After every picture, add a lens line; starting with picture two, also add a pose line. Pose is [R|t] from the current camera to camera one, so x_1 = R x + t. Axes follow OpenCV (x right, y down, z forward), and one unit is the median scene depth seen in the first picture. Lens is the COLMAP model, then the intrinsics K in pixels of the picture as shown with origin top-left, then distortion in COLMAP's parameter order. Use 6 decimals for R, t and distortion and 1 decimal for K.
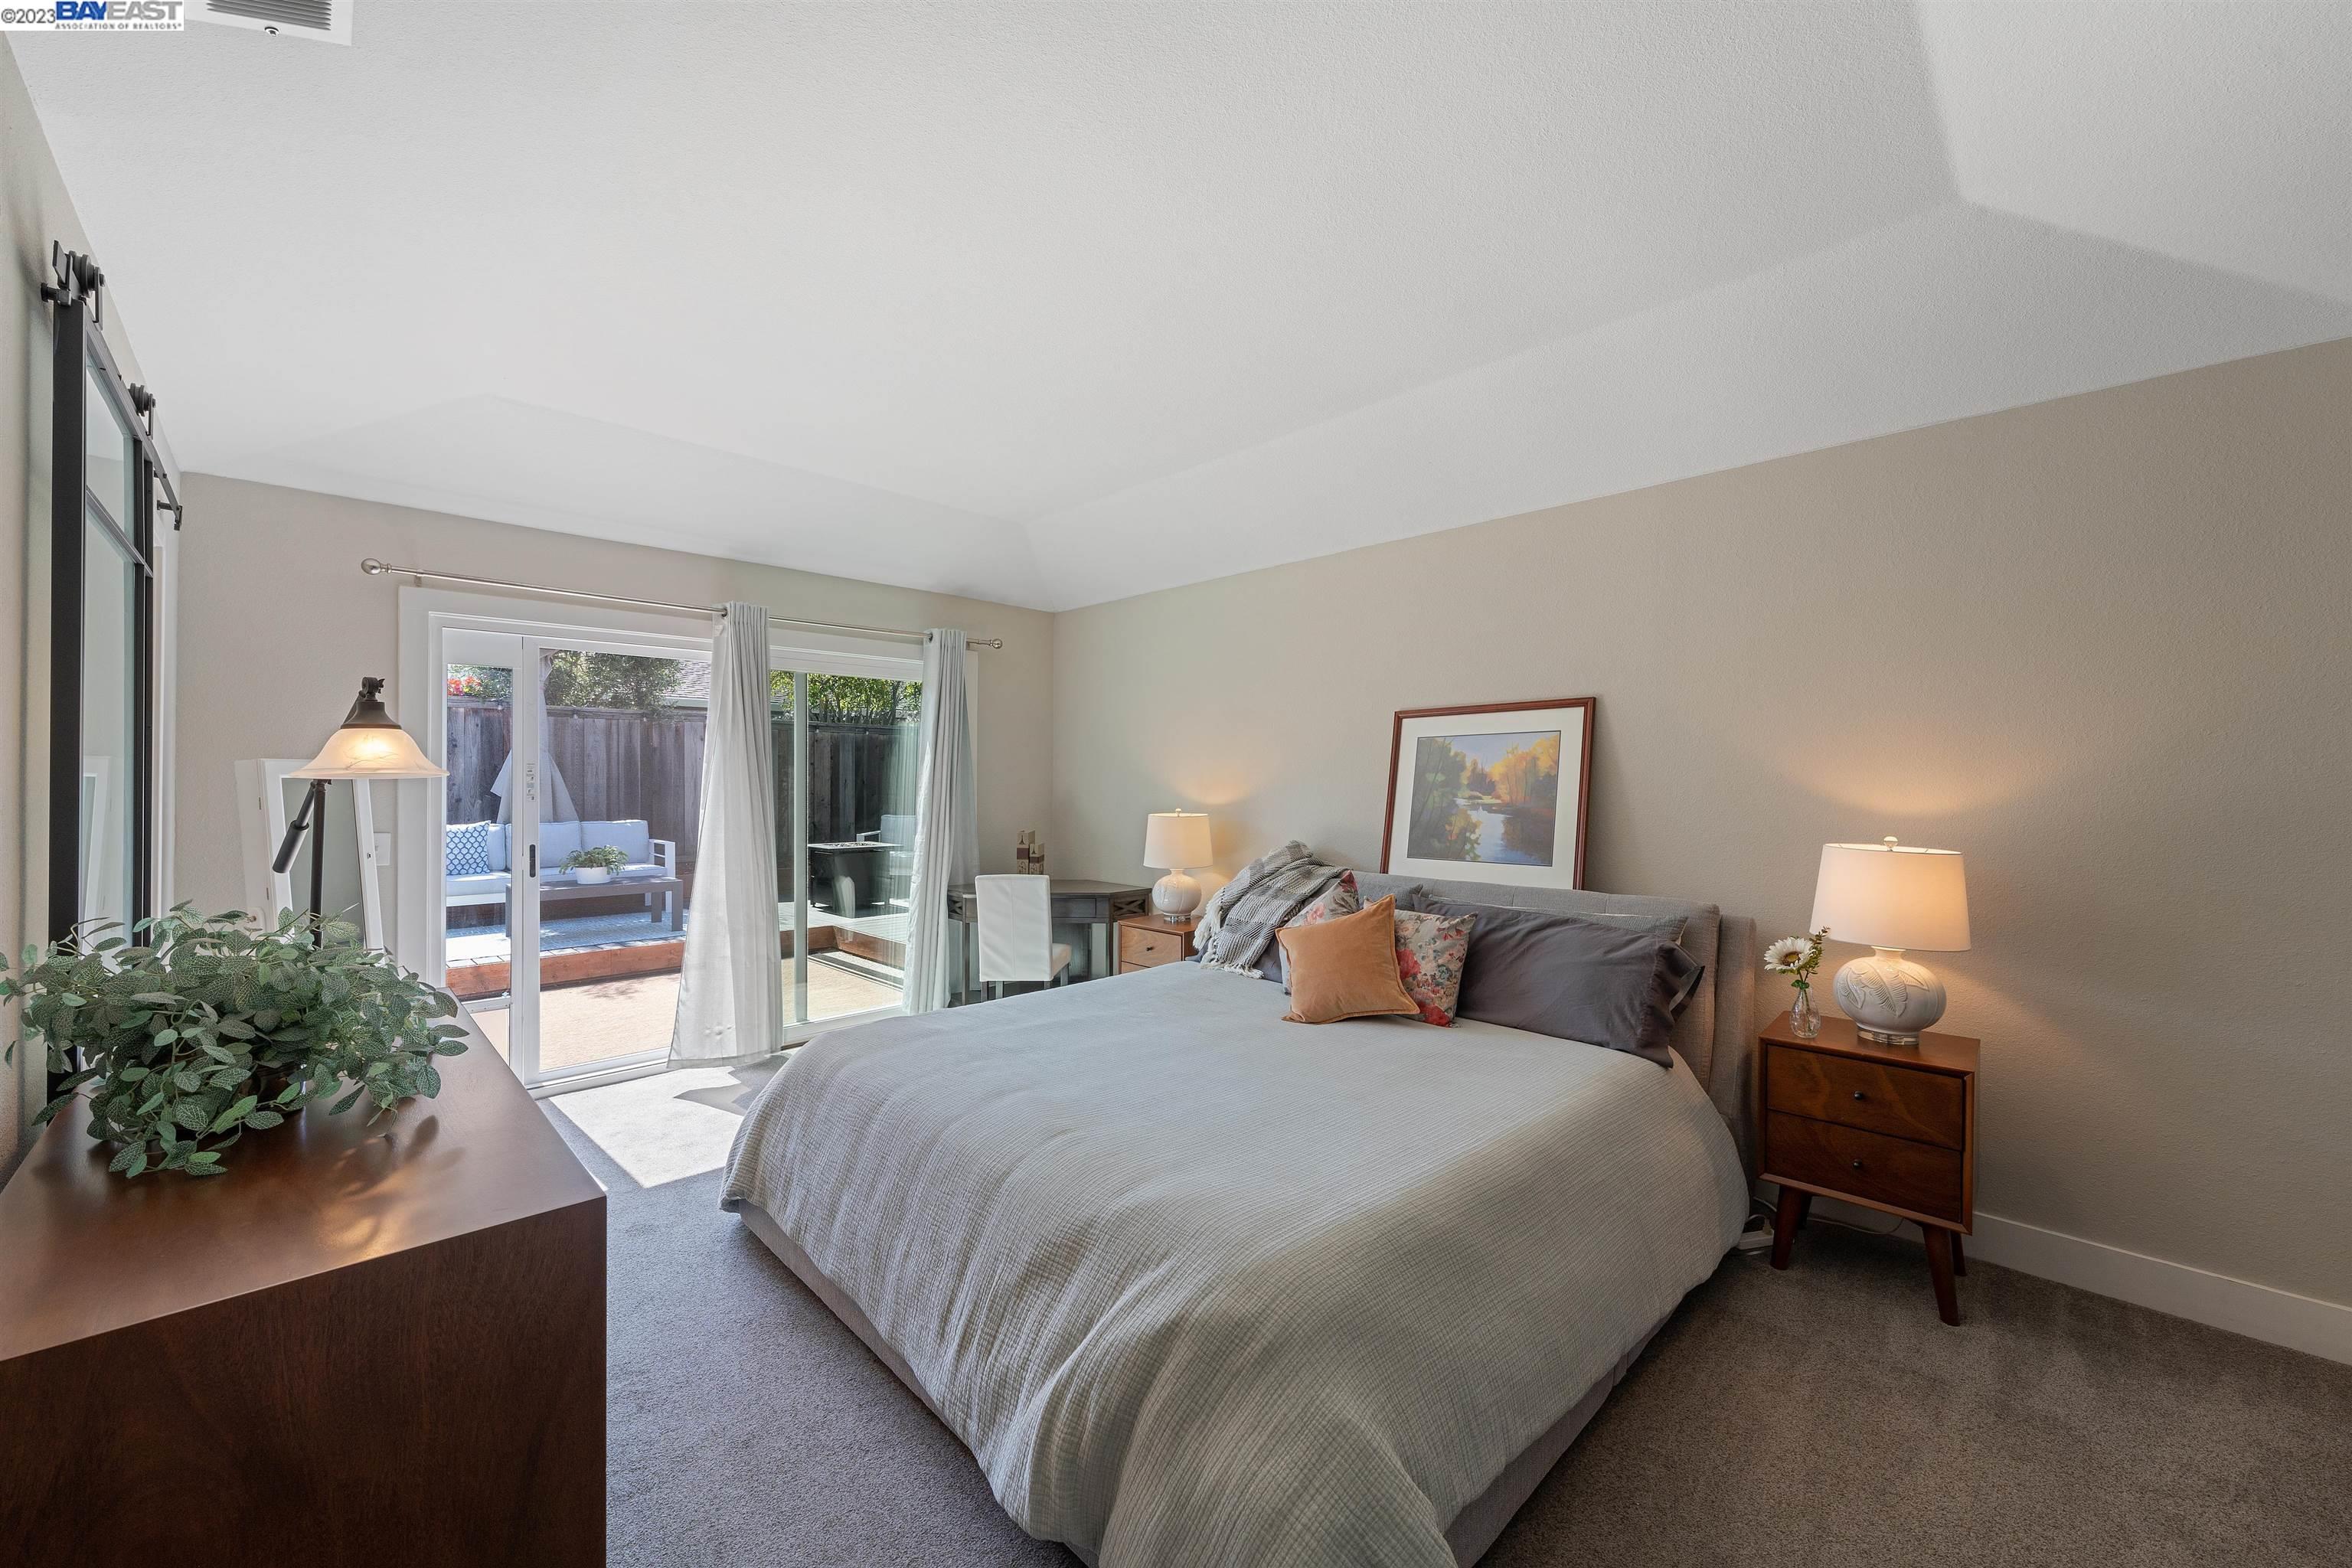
lens RADIAL K [[896.7, 0, 1176.0], [0, 896.7, 784.0], [0, 0, 1]] dist [0.001801, -0.000015]
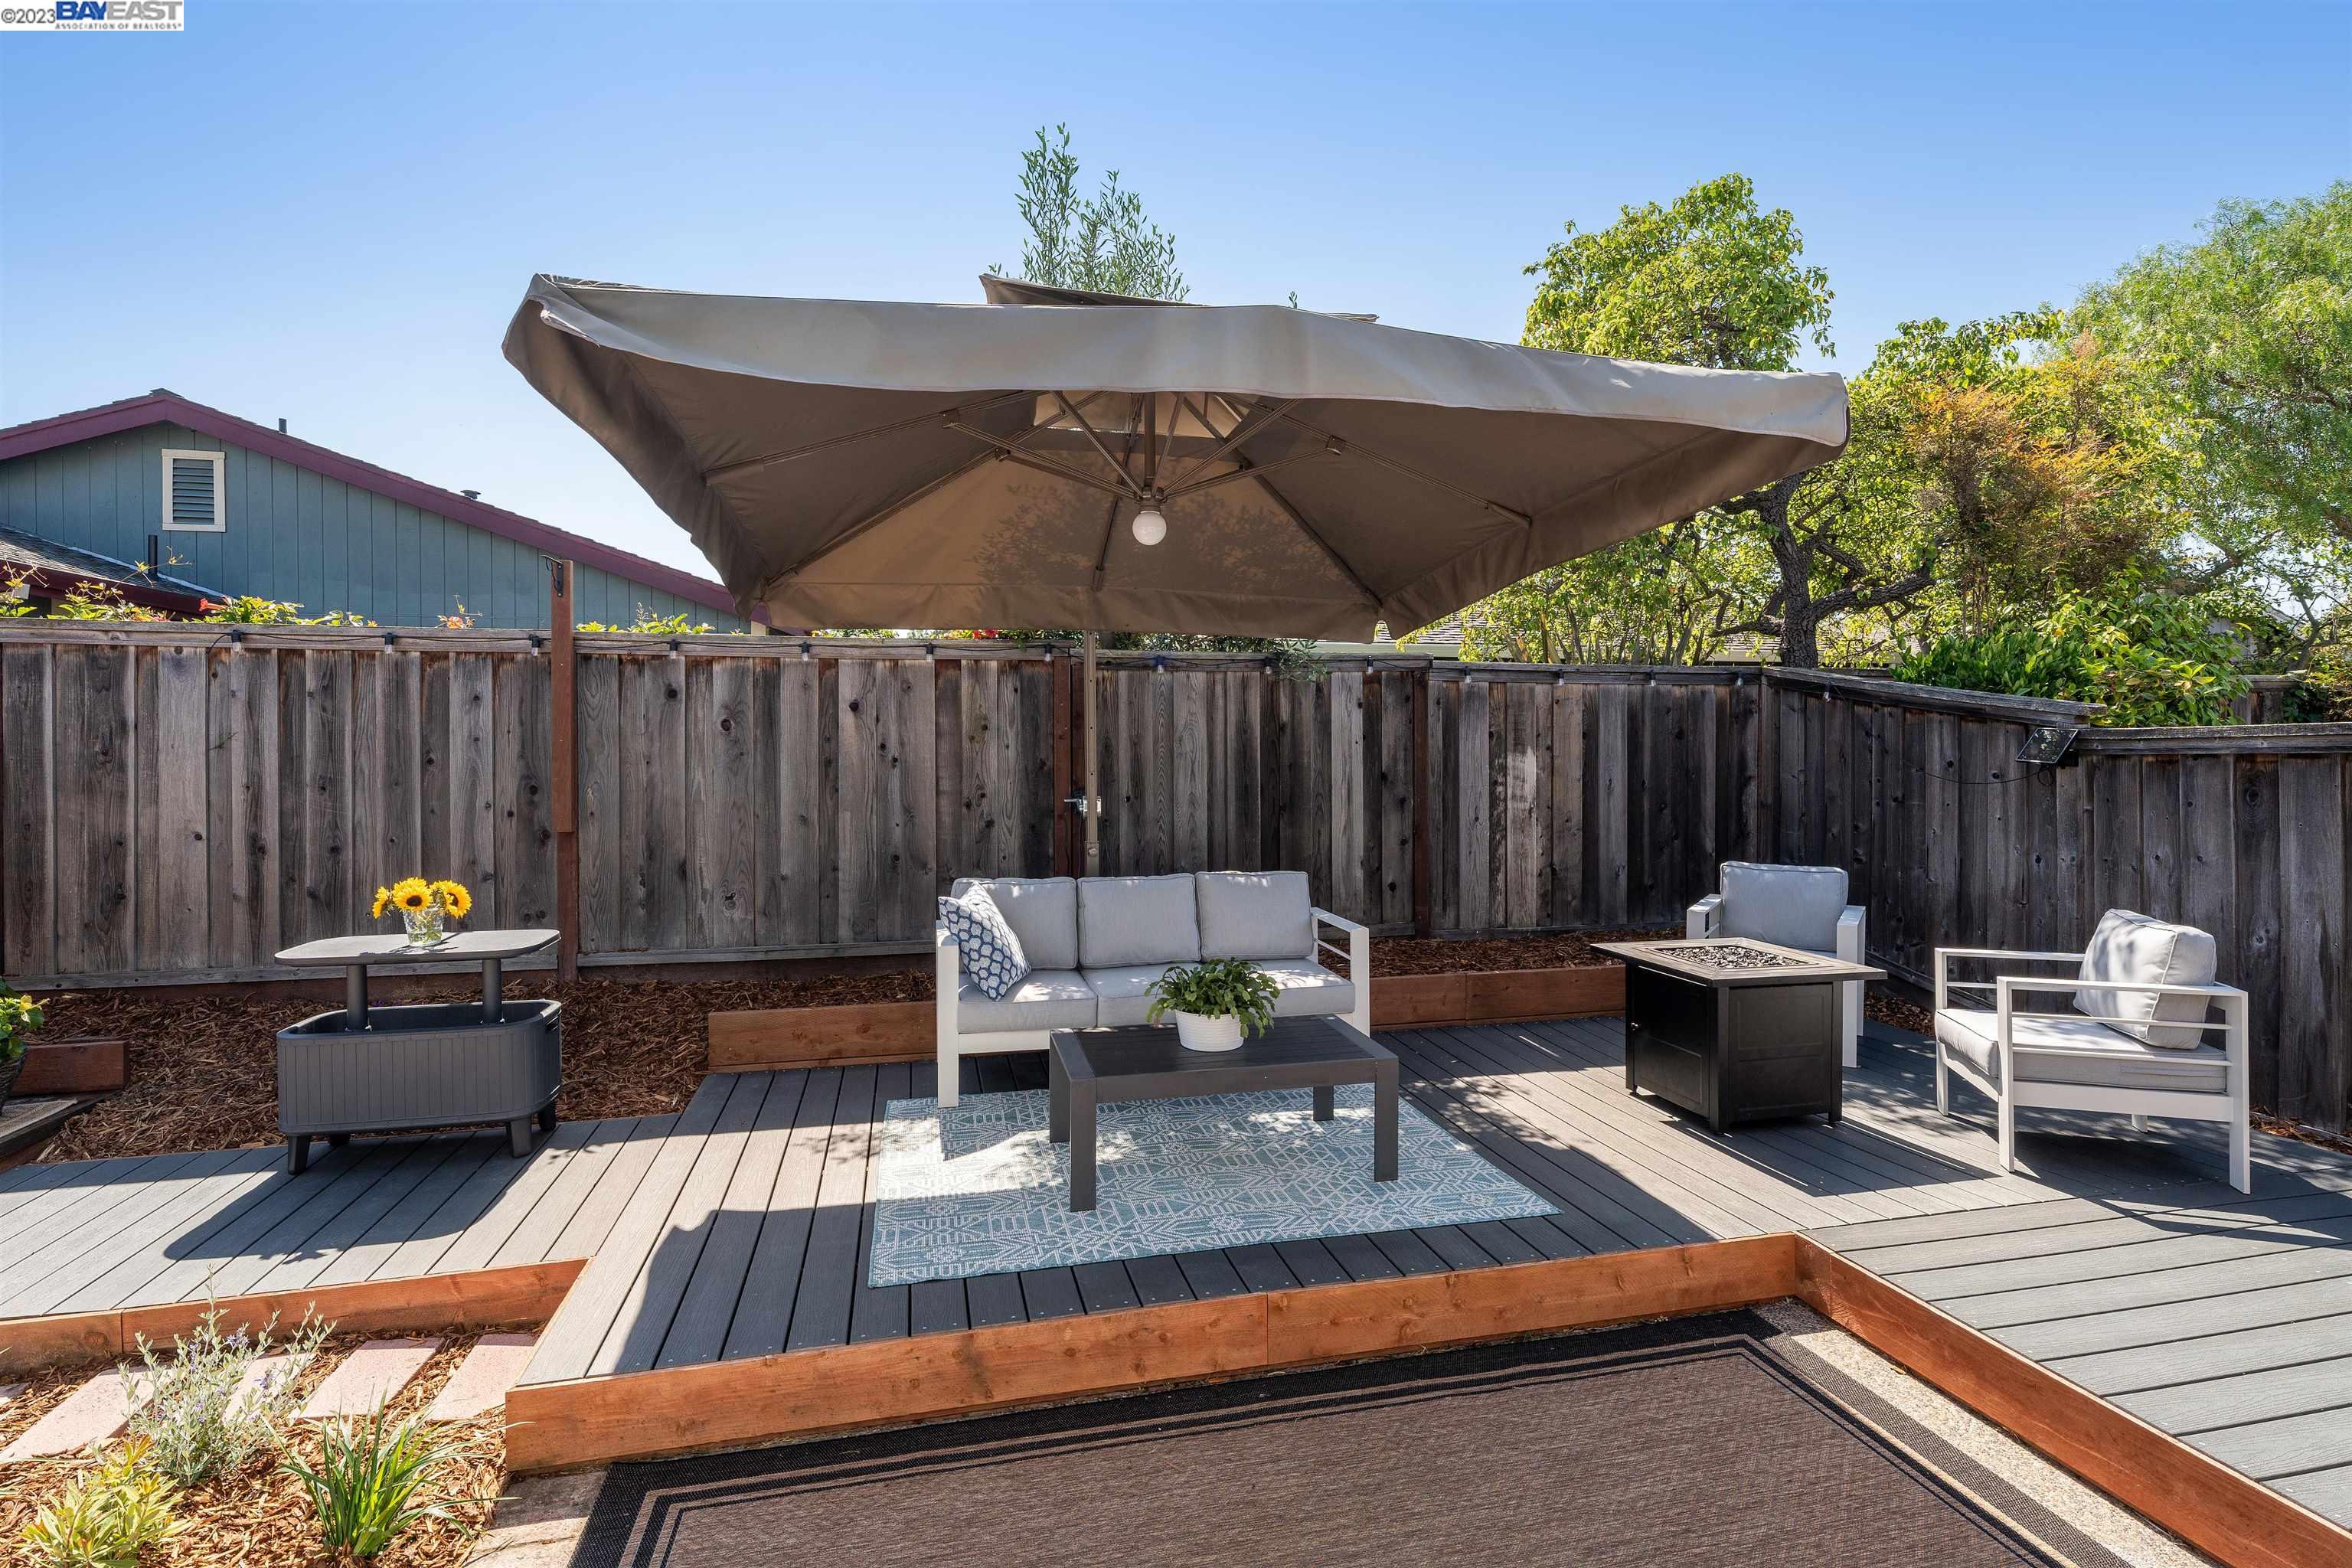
lens RADIAL K [[1113.9, 0, 1182.5], [0, 1113.9, 750.7], [0, 0, 1]] dist [0.003667, -0.000068]
pose [[0.855757, -0.001344, -0.517376, -0.363334], [0.001699, 0.999999, 0.000213, -0.030459], [0.517375, -0.001061, 0.855758, 0.505753]]
